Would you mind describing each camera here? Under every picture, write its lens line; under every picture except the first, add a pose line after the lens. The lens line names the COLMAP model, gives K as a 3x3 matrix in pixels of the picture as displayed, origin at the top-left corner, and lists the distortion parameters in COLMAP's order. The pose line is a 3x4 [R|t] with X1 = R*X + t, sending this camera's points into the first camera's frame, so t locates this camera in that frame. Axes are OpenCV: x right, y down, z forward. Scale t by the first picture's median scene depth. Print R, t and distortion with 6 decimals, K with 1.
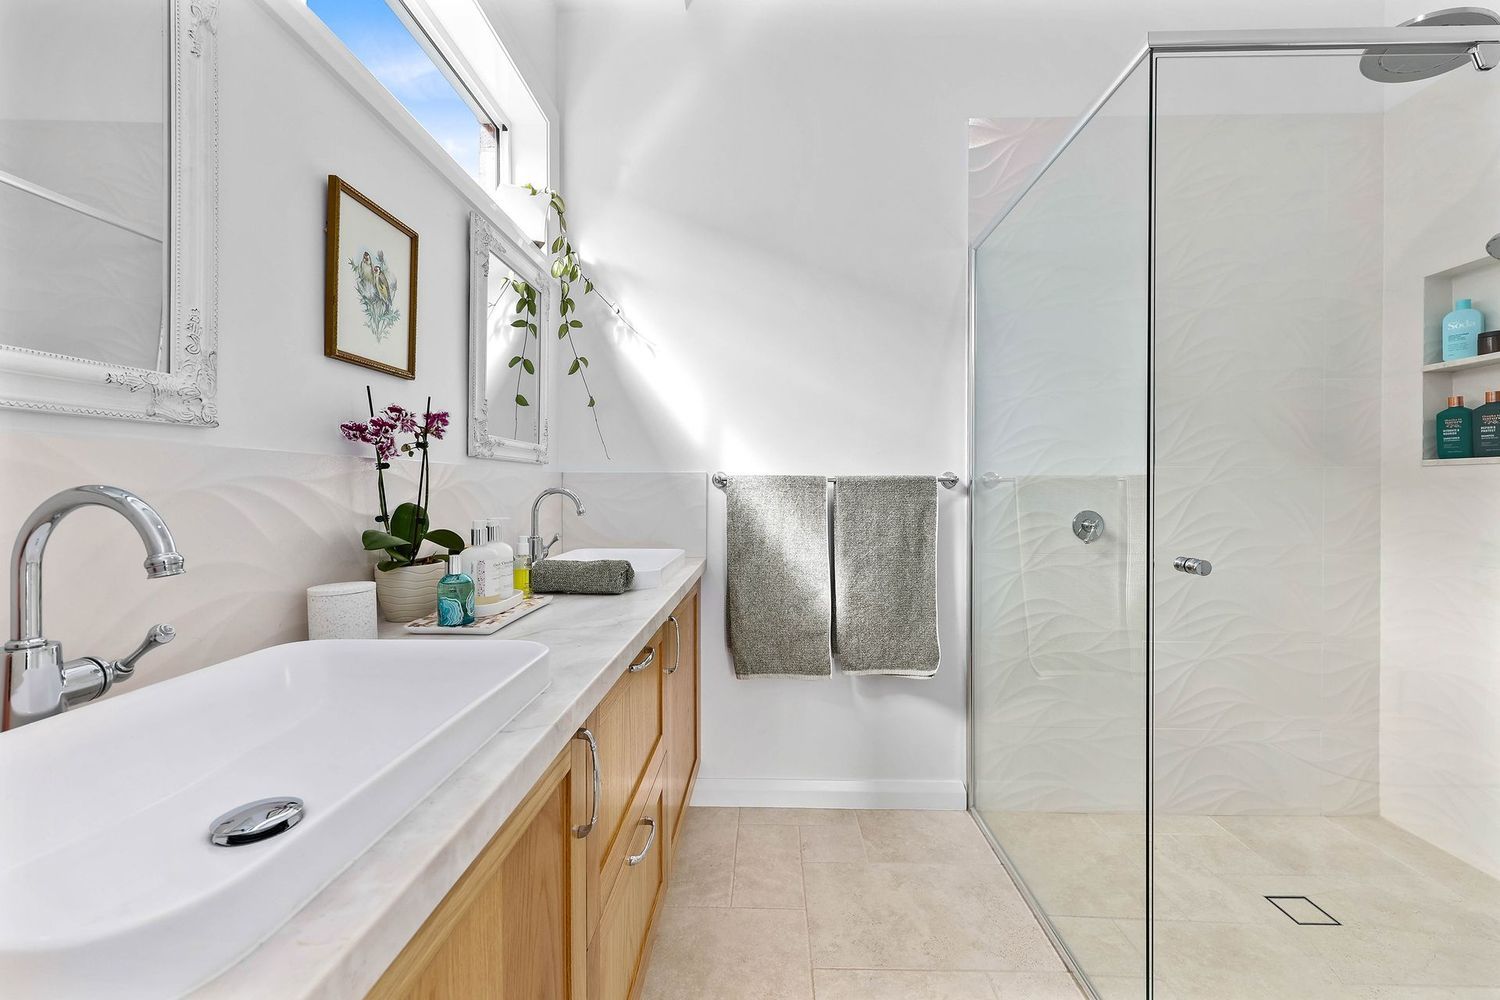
lens RADIAL K [[613.8, 0, 745.3], [0, 613.8, 490.3], [0, 0, 1]] dist [-0.001253, -0.000175]
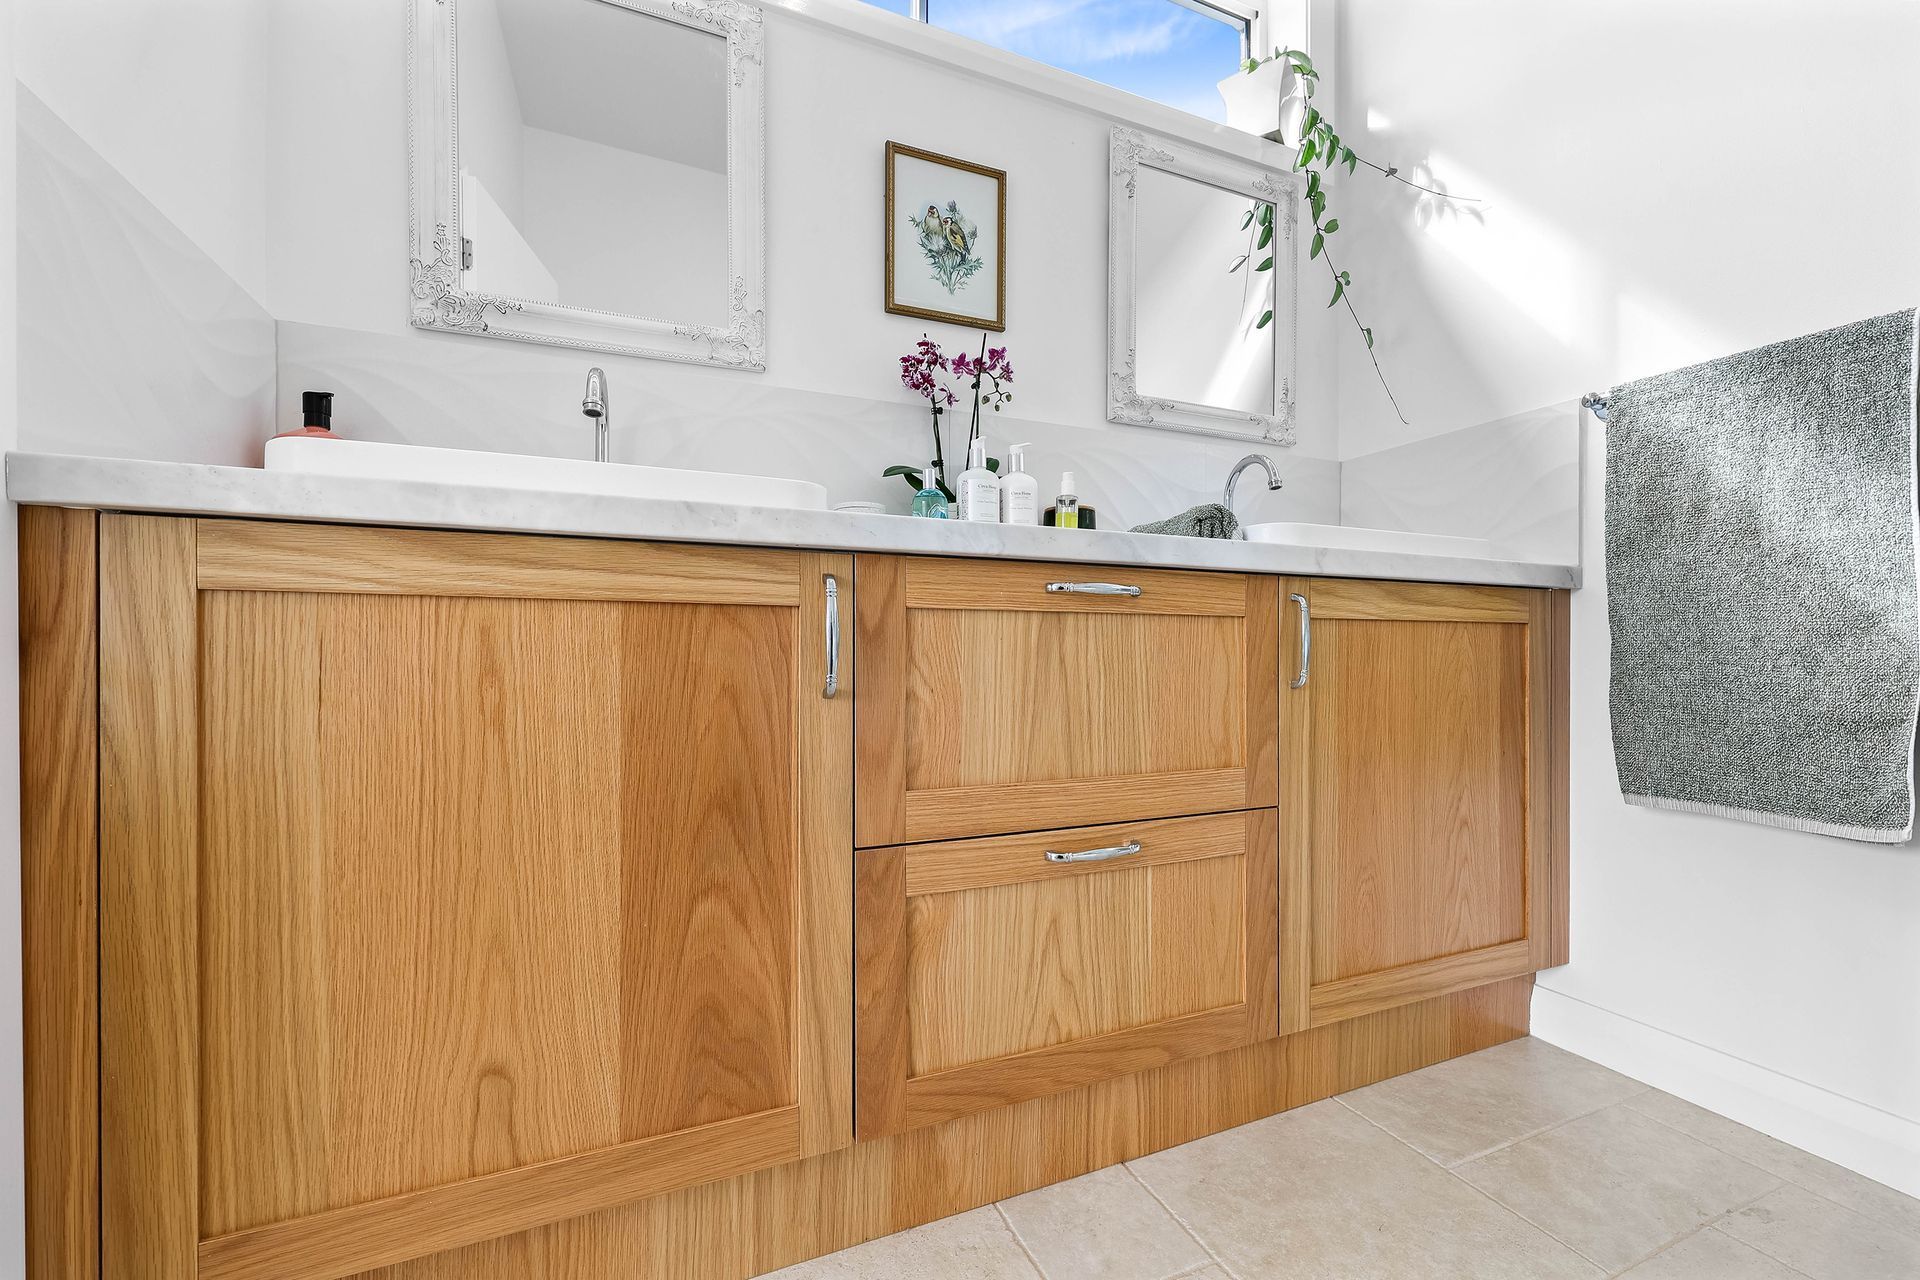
lens RADIAL K [[785.6, 0, 953.2], [0, 785.6, 647.2], [0, 0, 1]] dist [-0.001253, -0.000175]
pose [[0.427755, -0.003285, -0.903889, 0.549255], [-0.007889, 0.999942, -0.007367, 0.339079], [0.903860, 0.010282, 0.427704, 0.462946]]
